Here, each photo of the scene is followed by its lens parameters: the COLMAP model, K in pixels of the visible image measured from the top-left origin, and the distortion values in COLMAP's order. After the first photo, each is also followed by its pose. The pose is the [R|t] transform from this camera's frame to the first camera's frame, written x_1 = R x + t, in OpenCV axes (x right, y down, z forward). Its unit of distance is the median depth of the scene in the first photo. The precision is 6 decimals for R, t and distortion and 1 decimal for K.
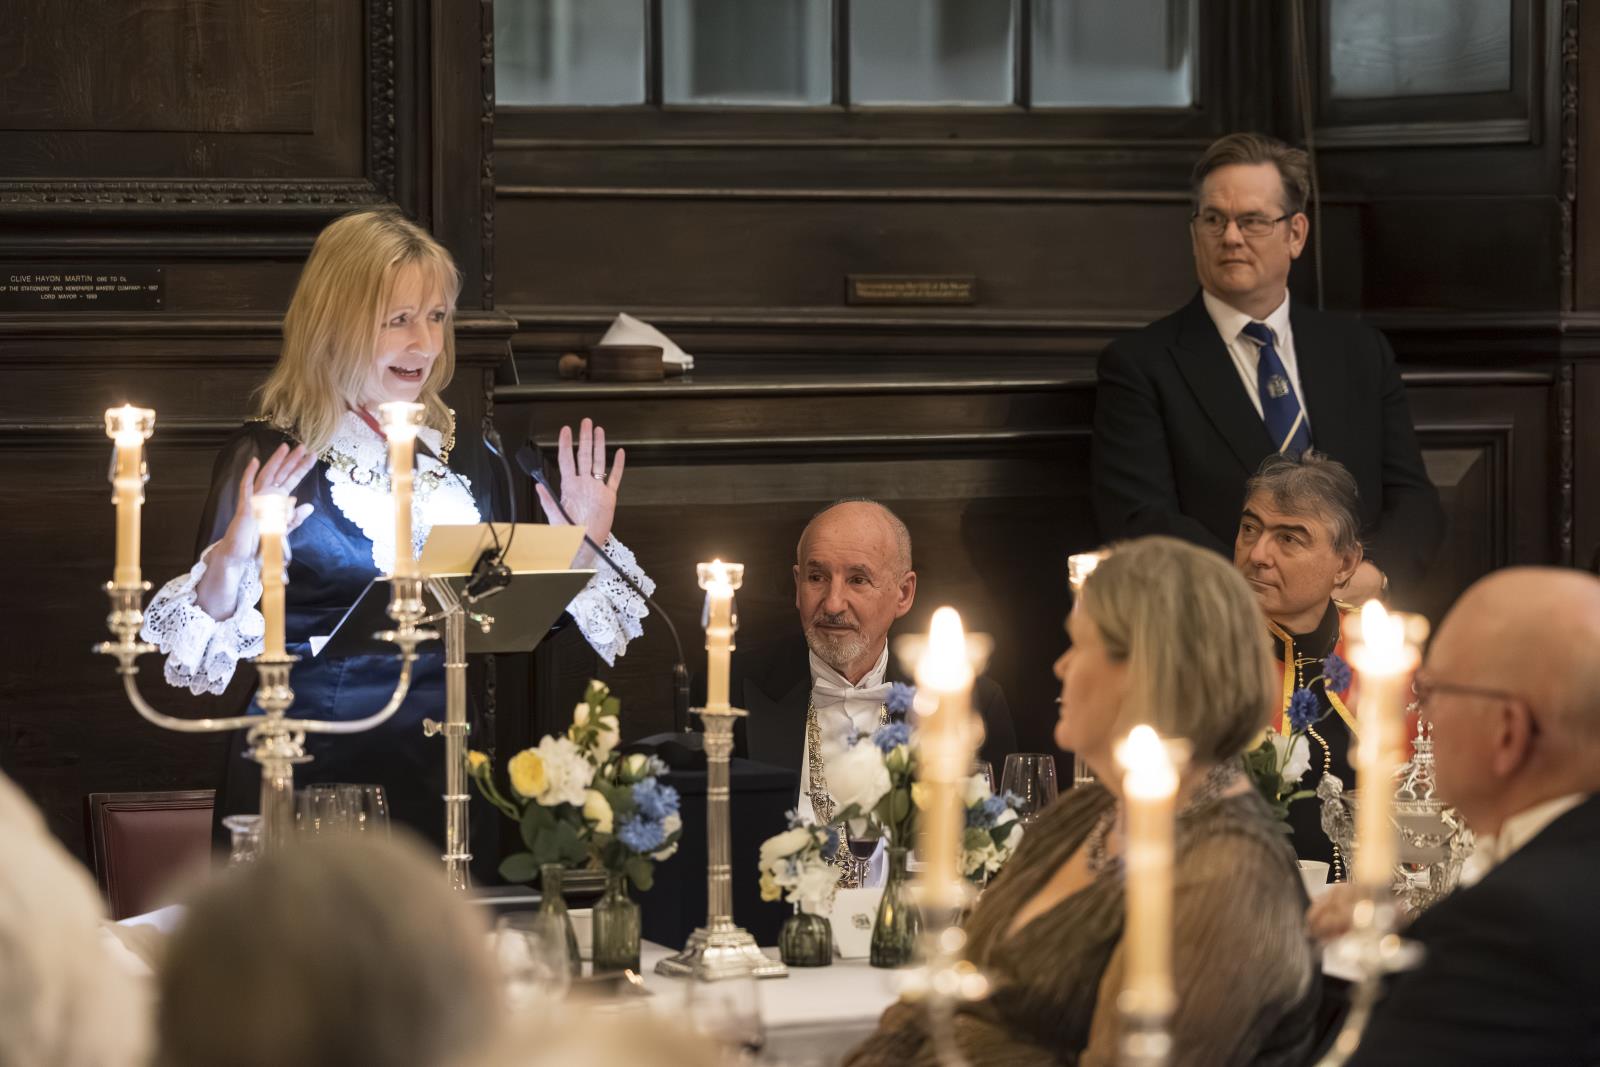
lens RADIAL K [[4906.6, 0, 800.0], [0, 4906.6, 533.5], [0, 0, 1]] dist [-0.042028, -1.117758]
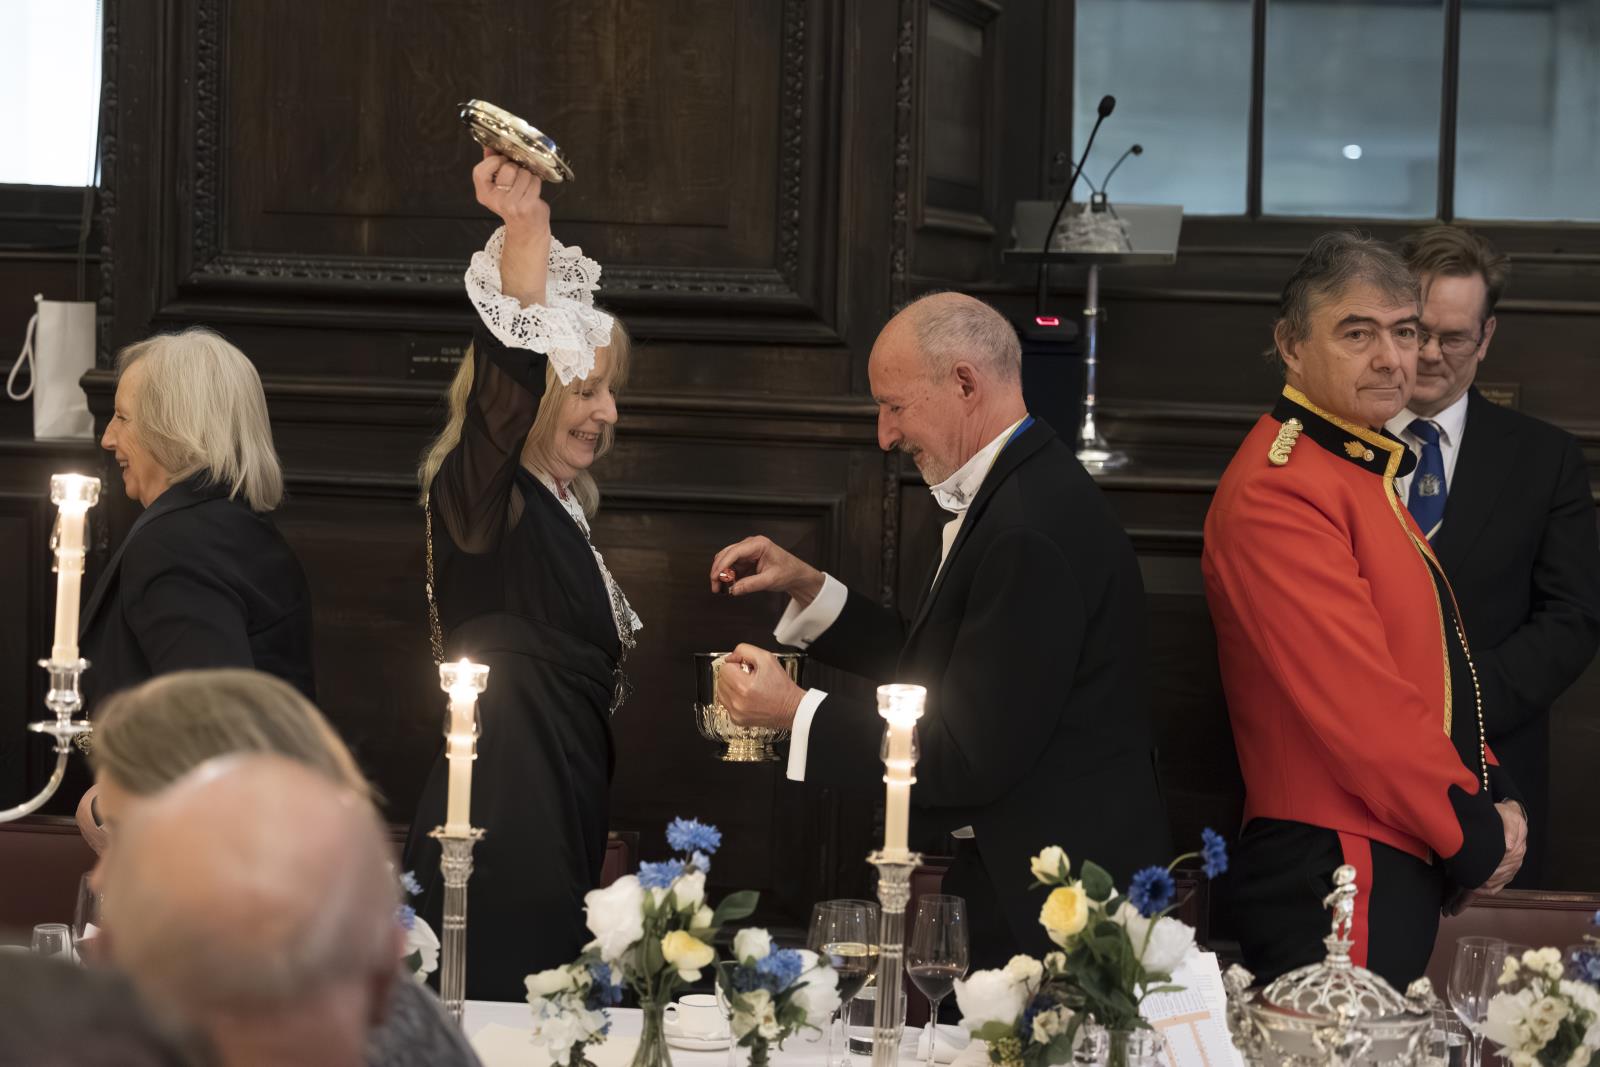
lens RADIAL K [[3218.0, 0, 800.0], [0, 3218.0, 533.5], [0, 0, 1]] dist [0.014571, 0.036318]
pose [[0.887491, 0.058403, -0.457109, 0.247491], [-0.058999, 0.998174, 0.012984, -0.024883], [0.457032, 0.015446, 0.889316, 0.386966]]
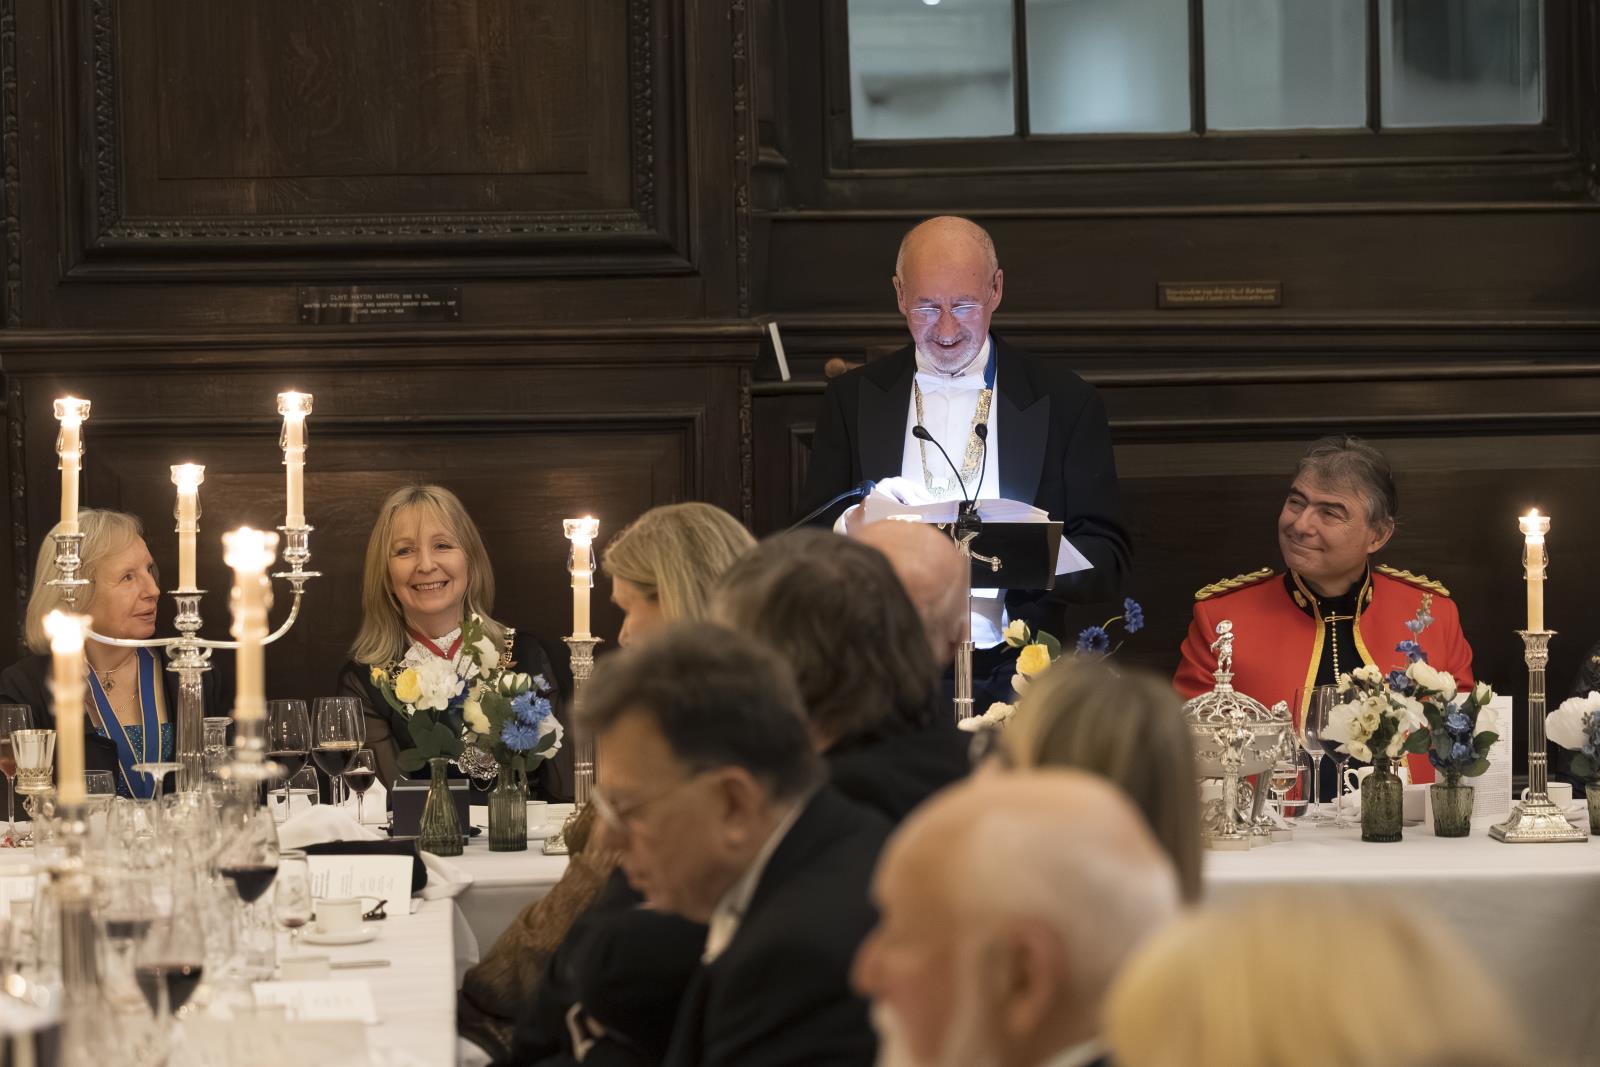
lens RADIAL K [[5096.8, 0, 800.0], [0, 5096.8, 533.5], [0, 0, 1]] dist [-0.040075, 0.359926]
pose [[0.947844, 0.000814, -0.318734, 0.354455], [-0.001784, 0.999995, -0.002749, 0.010141], [0.318730, 0.003174, 0.947840, -0.166822]]
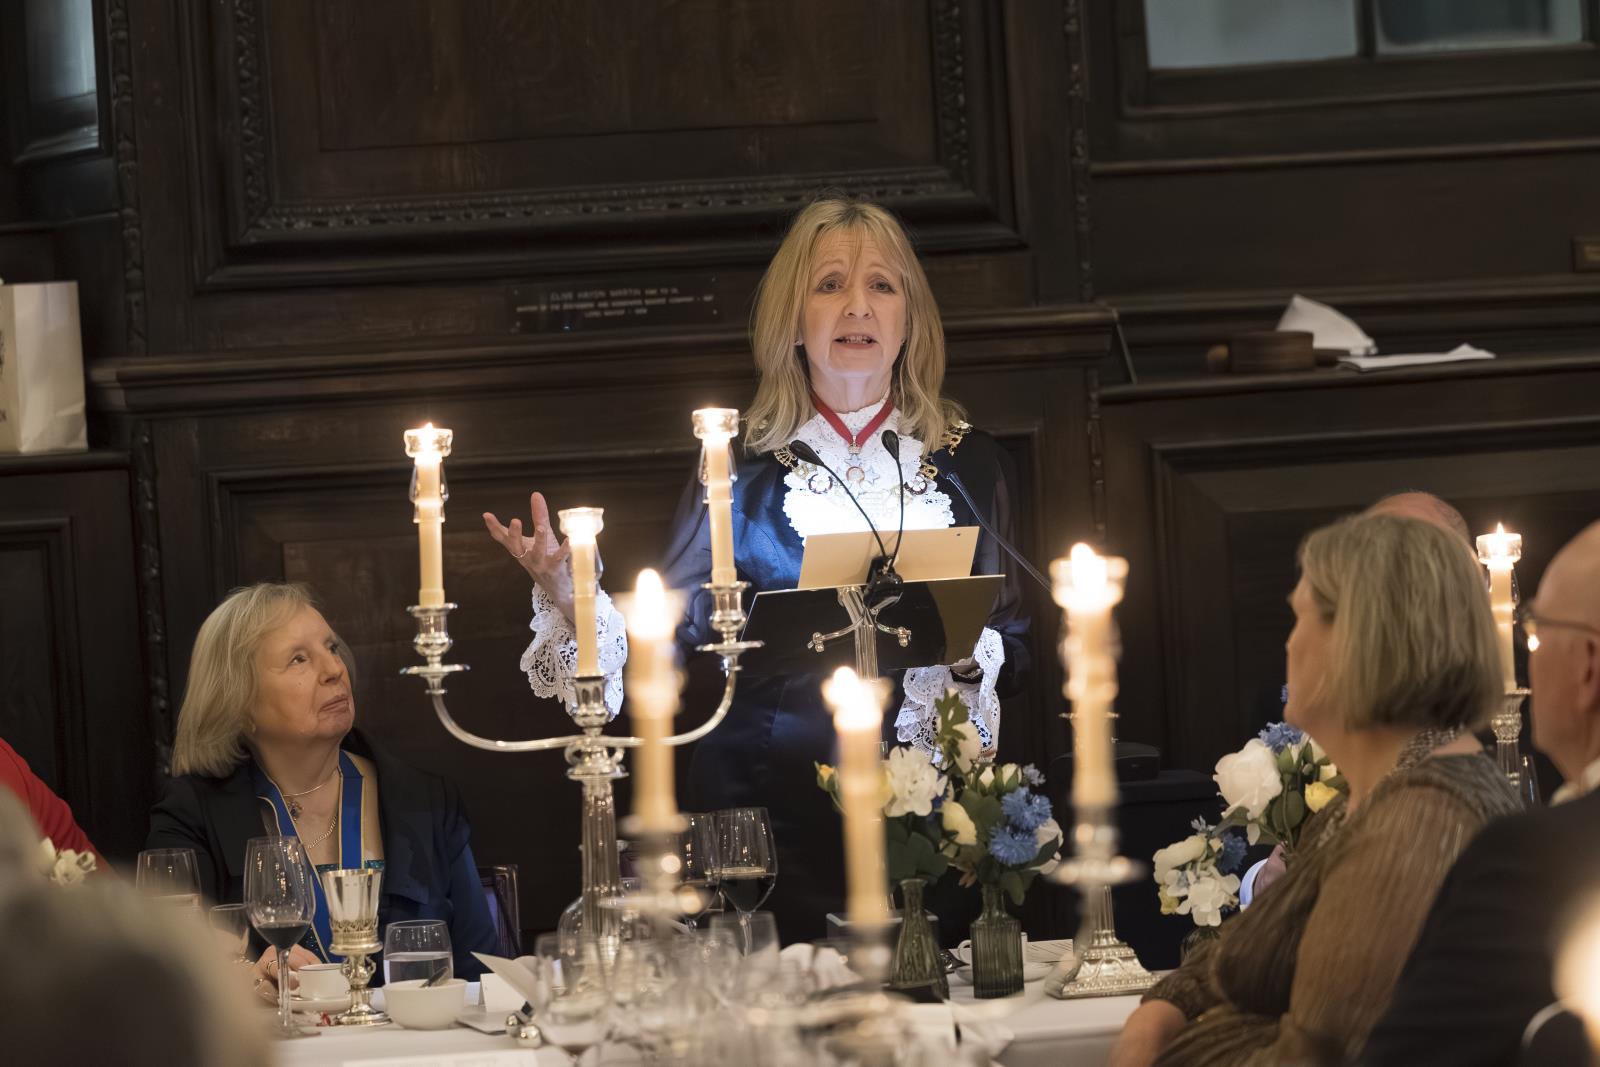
lens RADIAL K [[6676.4, 0, 800.0], [0, 6676.4, 533.5], [0, 0, 1]] dist [0.066468, -2.457863]
pose [[0.964684, -0.045551, -0.259440, 0.210967], [0.042729, 0.998950, -0.016511, 0.015764], [0.259919, 0.004842, 0.965618, -0.211348]]
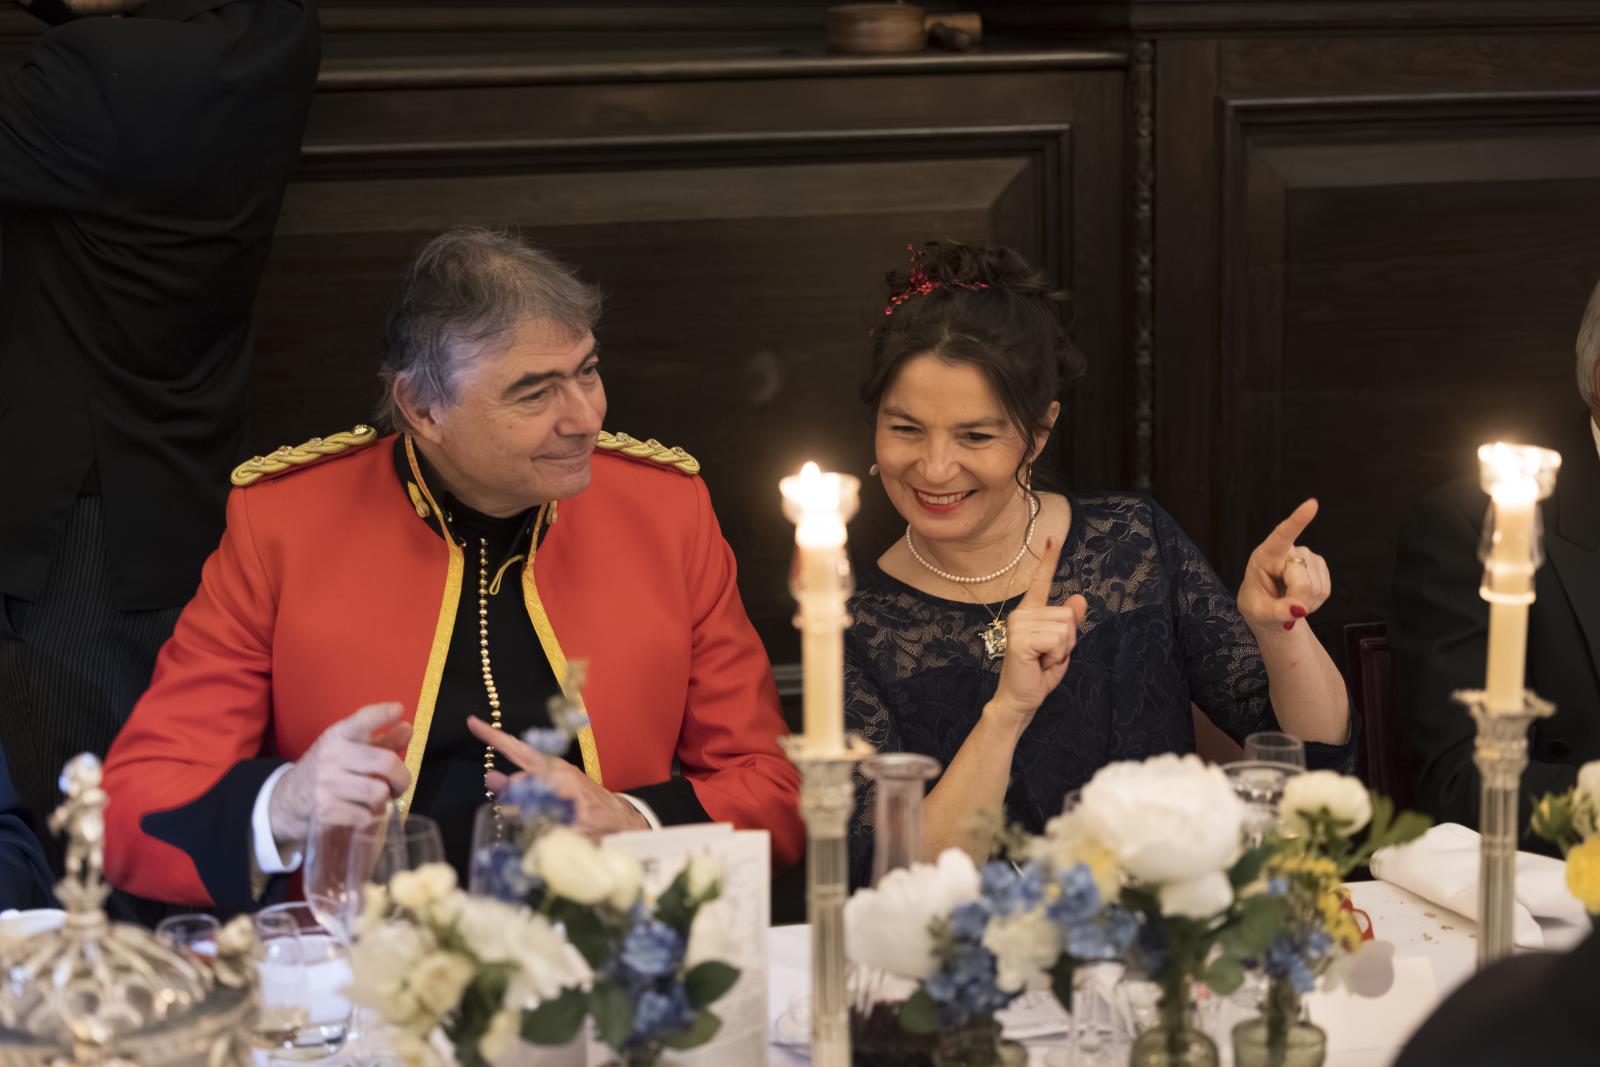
lens RADIAL K [[3119.3, 0, 804.1], [0, 3119.3, 554.7], [0, 0, 1]] dist [0.013017, -0.144395]
pose [[0.986182, 0.020175, -0.164435, 0.209071], [0.004061, 0.989315, 0.145739, -0.030172], [0.165618, -0.144393, 0.975562, 0.597632]]
